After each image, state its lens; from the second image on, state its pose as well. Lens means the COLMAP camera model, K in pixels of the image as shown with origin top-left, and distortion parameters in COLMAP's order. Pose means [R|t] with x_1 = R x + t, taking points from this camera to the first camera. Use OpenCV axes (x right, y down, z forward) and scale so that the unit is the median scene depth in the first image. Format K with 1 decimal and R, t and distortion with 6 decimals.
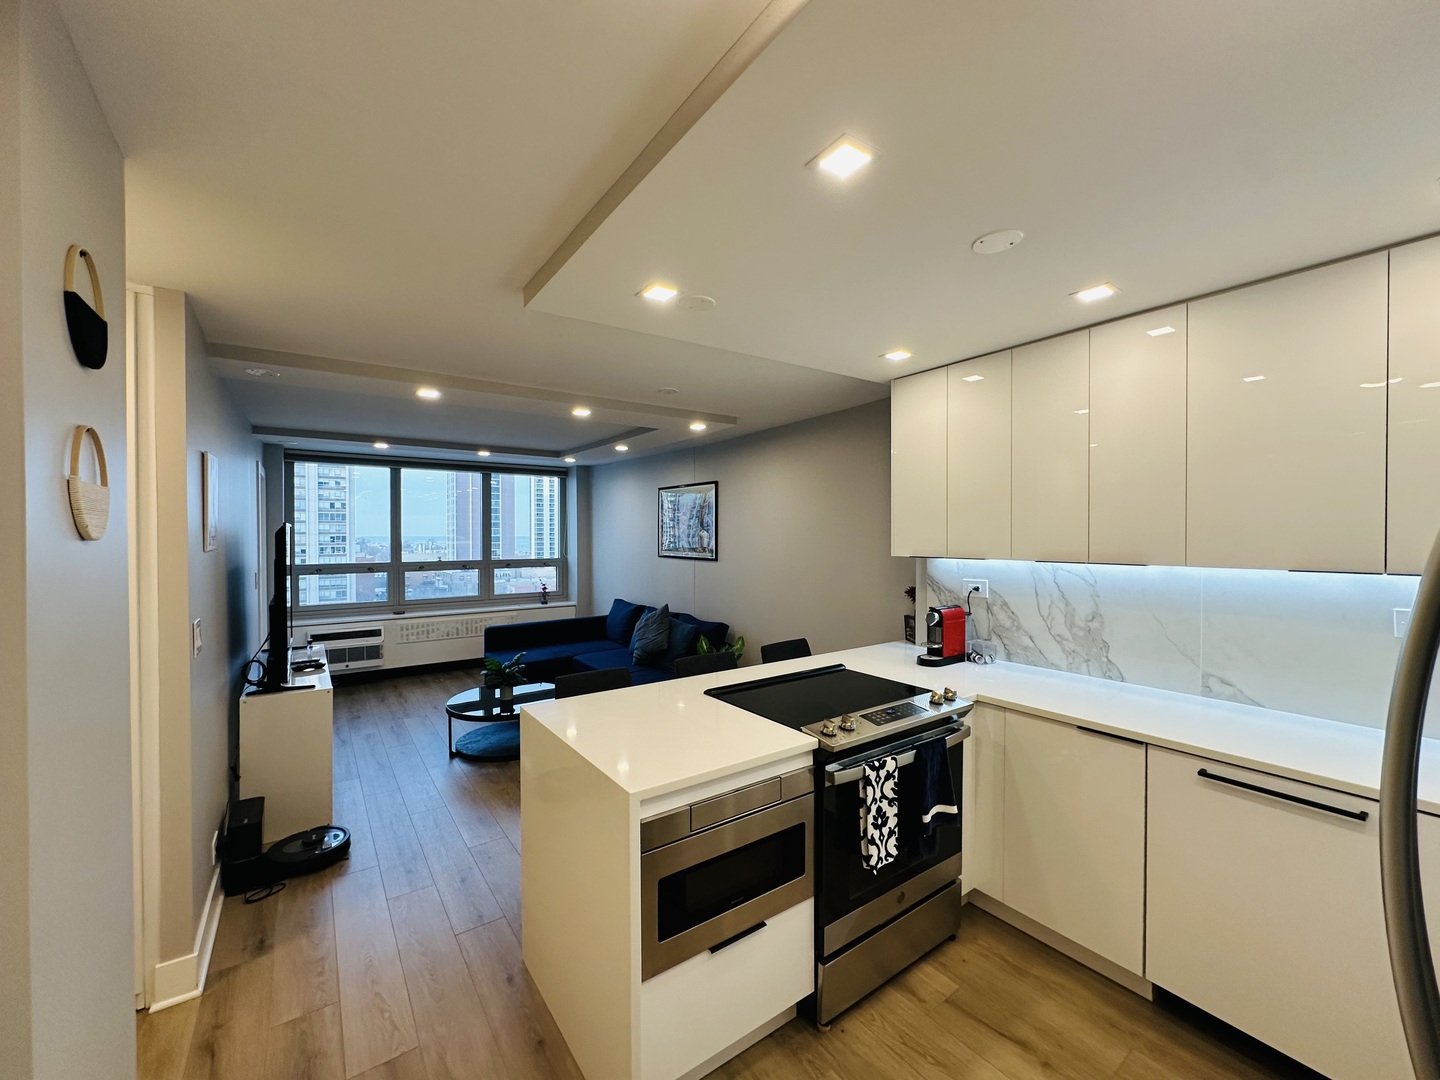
lens RADIAL K [[580.0, 0, 720.0], [0, 580.0, 540.0], [0, 0, 1]] dist [-0.000895, 0.000243]
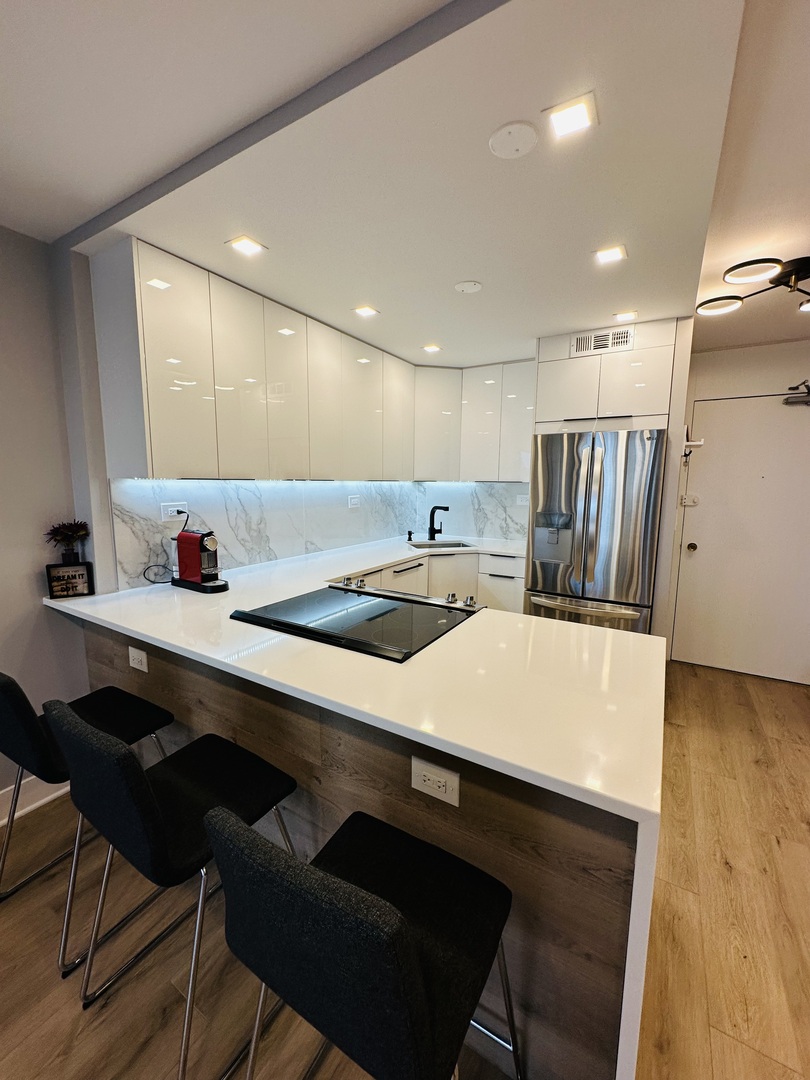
lens RADIAL K [[431.5, 0, 405.0], [0, 431.5, 540.0], [0, 0, 1]] dist [-0.001121, 0.000069]
pose [[-0.394158, -0.124100, 0.910625, -0.444162], [0.004346, 0.990579, 0.136877, 0.036446], [-0.919032, 0.057908, -0.389905, 1.067889]]
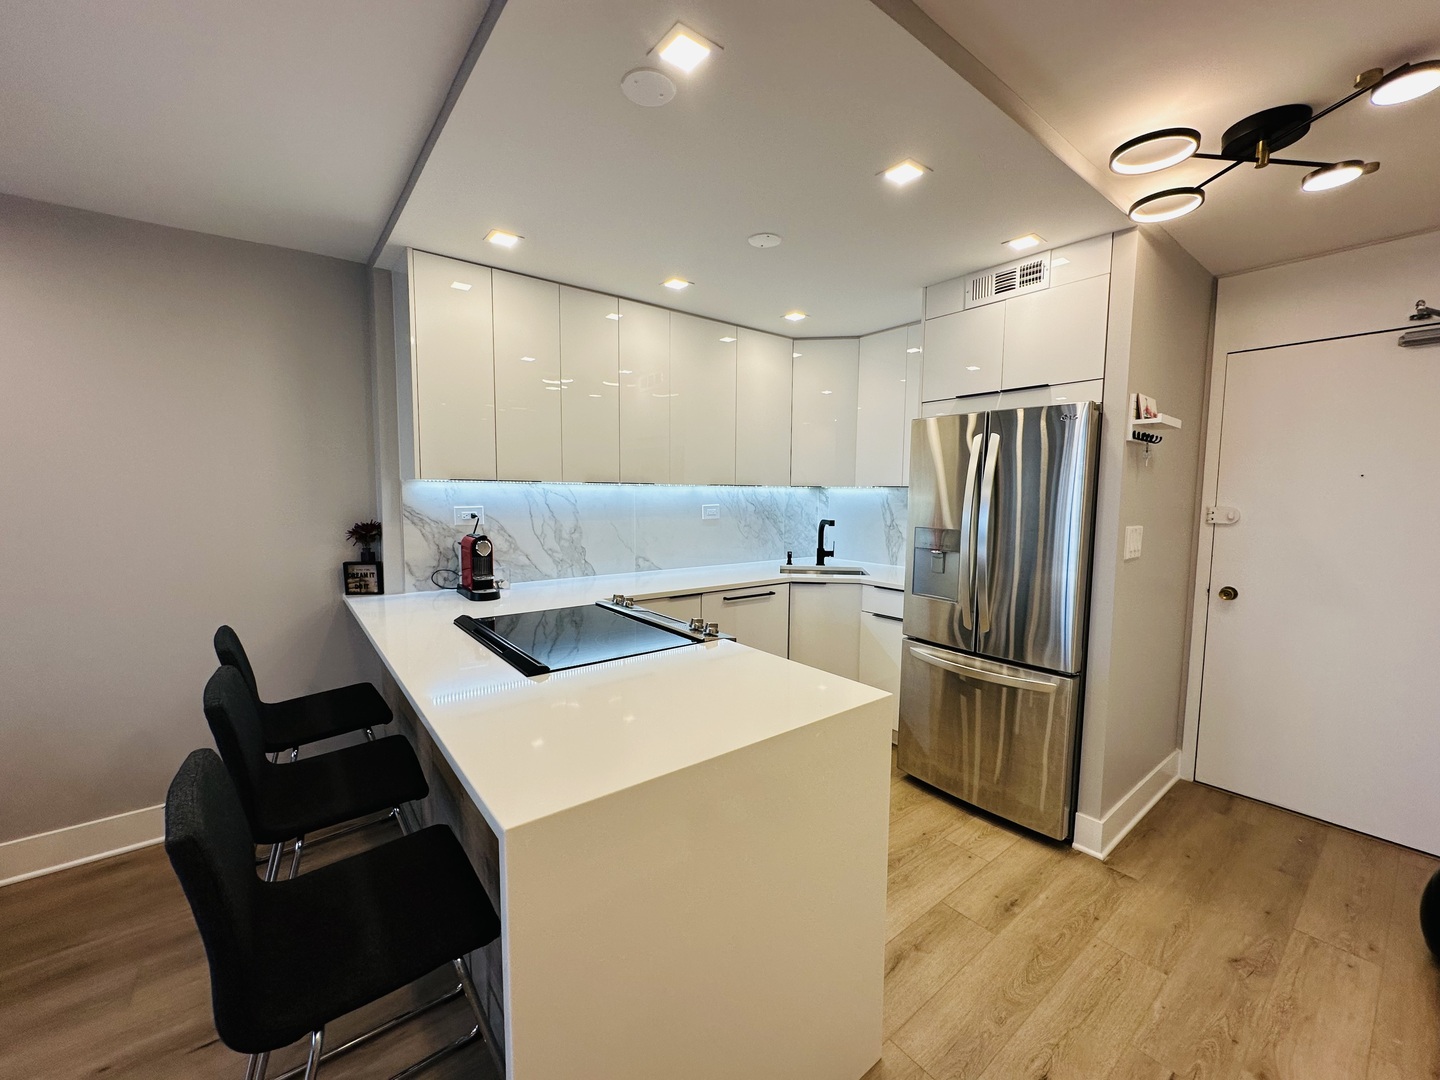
lens RADIAL K [[575.3, 0, 719.6], [0, 575.3, 541.4], [0, 0, 1]] dist [-0.001121, 0.000069]
pose [[-0.044191, -0.080889, 0.995743, -0.588700], [0.003633, 0.996697, 0.081128, 0.057881], [-0.999016, 0.007202, -0.043752, 0.729041]]
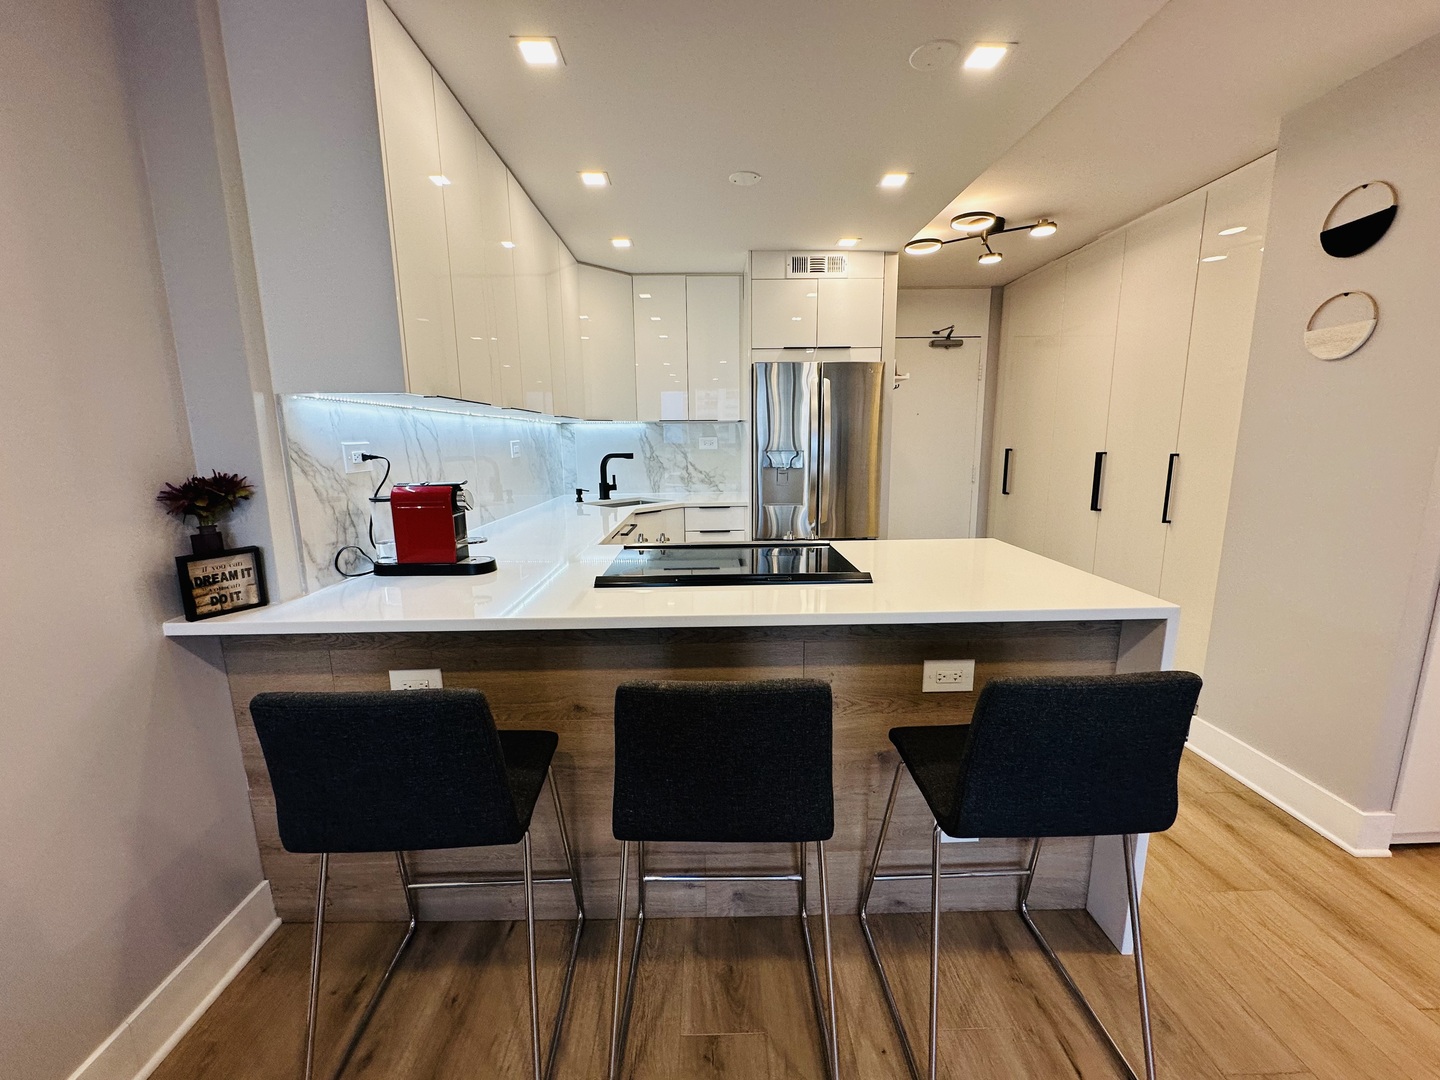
lens RADIAL K [[575.3, 0, 719.6], [0, 575.3, 541.4], [0, 0, 1]] dist [-0.001121, 0.000069]
pose [[-0.825659, -0.086612, 0.557481, -0.228035], [0.021093, 0.982715, 0.183919, 0.077382], [-0.563775, 0.163614, -0.809561, 1.471796]]
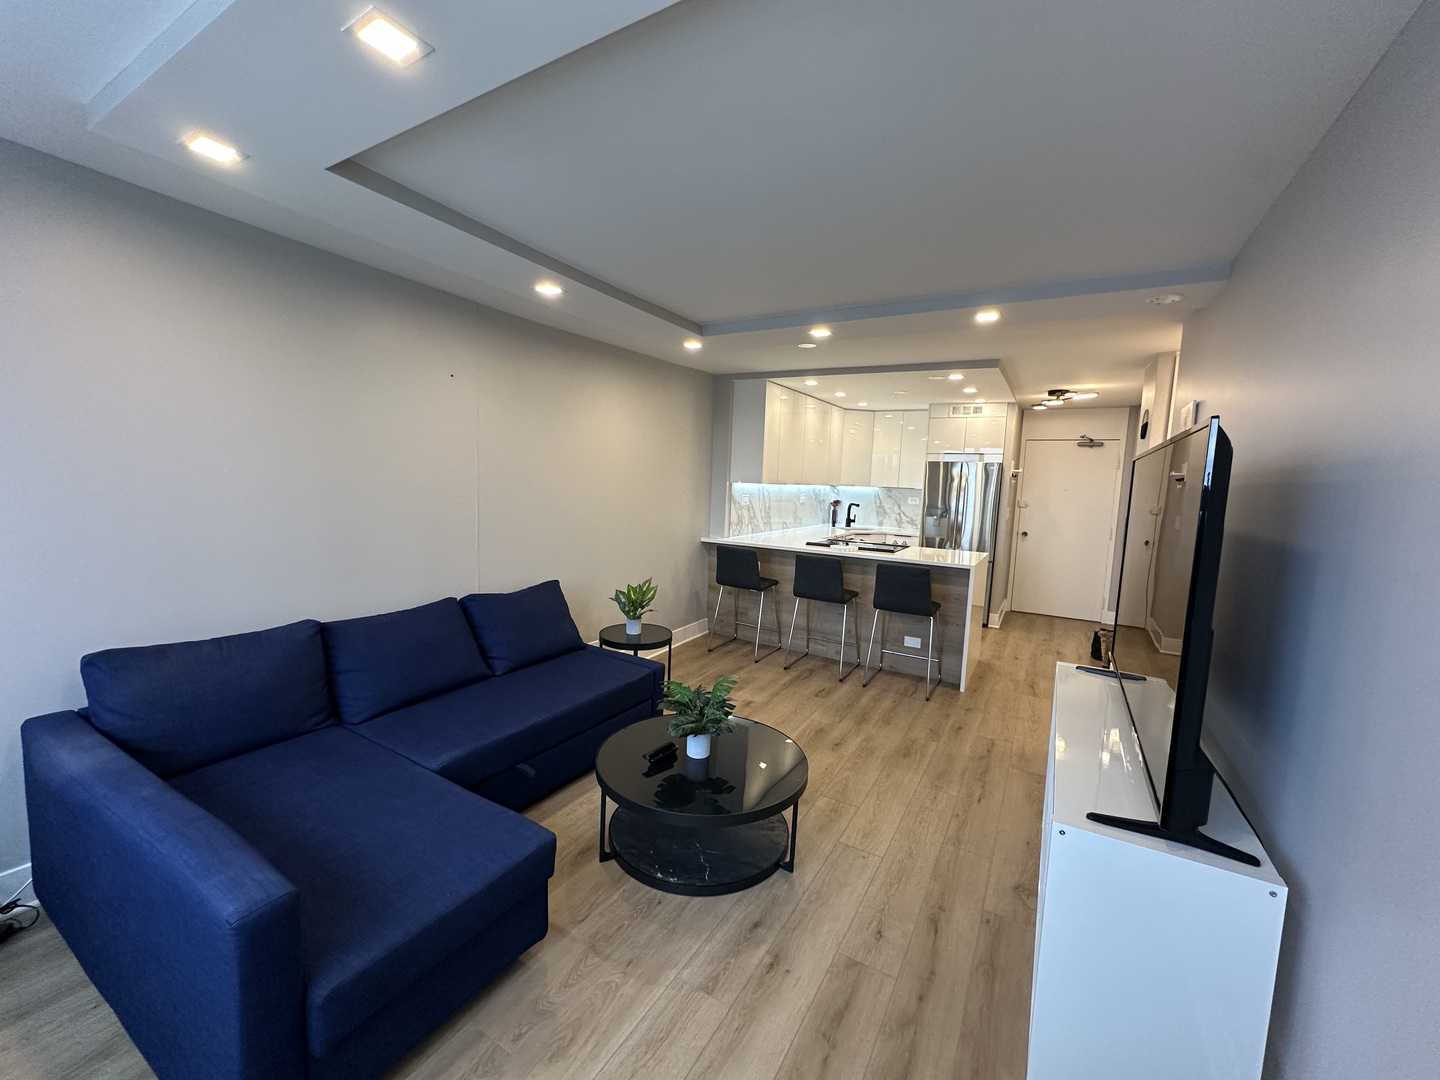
lens RADIAL K [[580.0, 0, 720.0], [0, 580.0, 540.0], [0, 0, 1]] dist [-0.000895, 0.000243]
pose [[-0.408750, -0.108370, 0.906189, -1.449248], [-0.024603, 0.993873, 0.107758, 0.012743], [-0.912315, 0.021751, -0.408912, 2.134381]]
